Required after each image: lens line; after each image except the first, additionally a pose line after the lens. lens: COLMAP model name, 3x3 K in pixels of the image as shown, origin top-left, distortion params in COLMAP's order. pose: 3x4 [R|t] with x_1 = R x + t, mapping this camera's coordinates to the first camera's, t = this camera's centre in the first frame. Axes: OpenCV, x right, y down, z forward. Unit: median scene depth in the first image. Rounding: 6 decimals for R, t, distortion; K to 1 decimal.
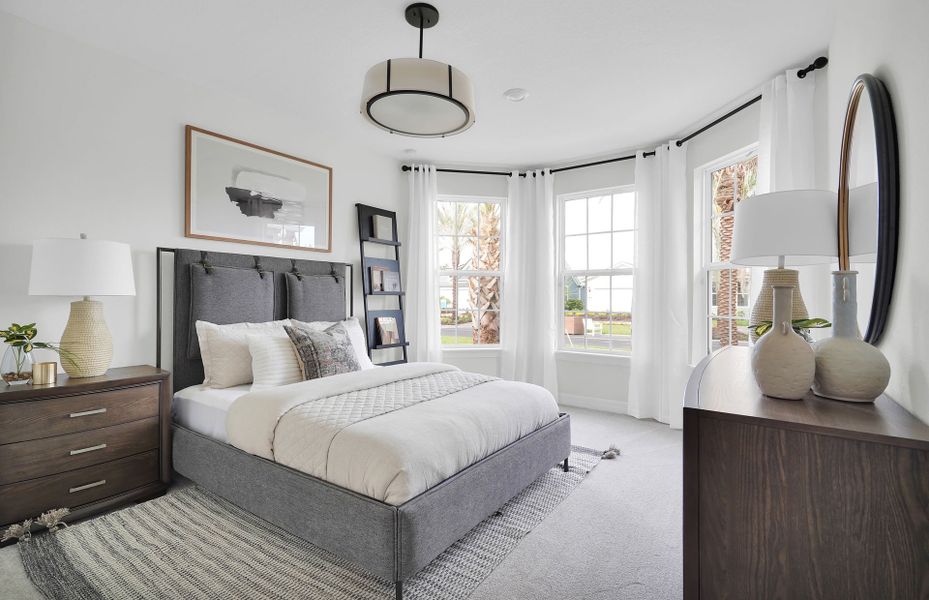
lens RADIAL K [[437.4, 0, 464.5], [0, 437.4, 300.4], [0, 0, 1]] dist [-0.002273, -0.000222]
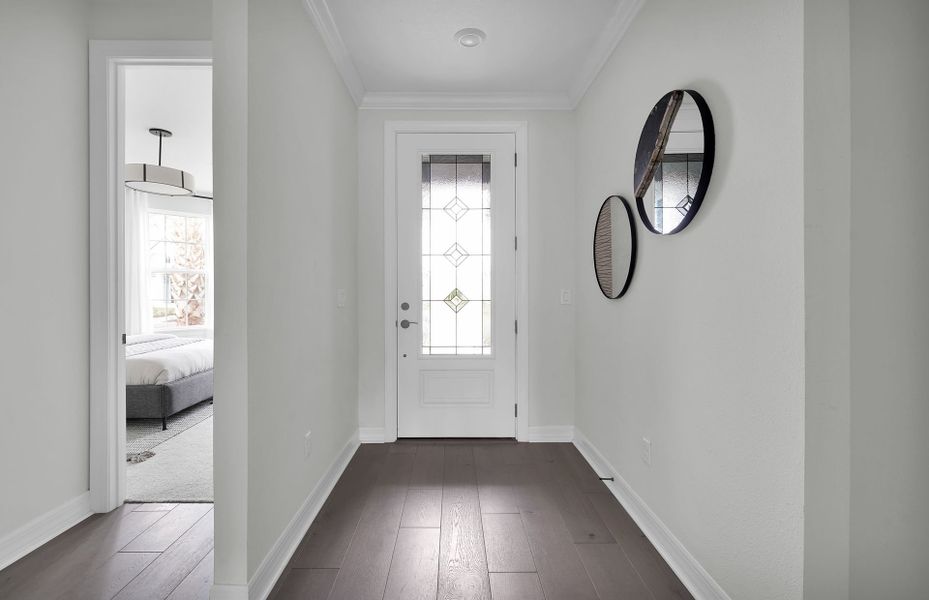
lens RADIAL K [[437.4, 0, 463.6], [0, 437.4, 296.8], [0, 0, 1]] dist [-0.002273, -0.000222]
pose [[0.804701, -0.006603, 0.593643, -0.056436], [0.000658, 0.999947, 0.010230, 0.000811], [-0.593680, -0.007841, 0.804663, -0.399250]]
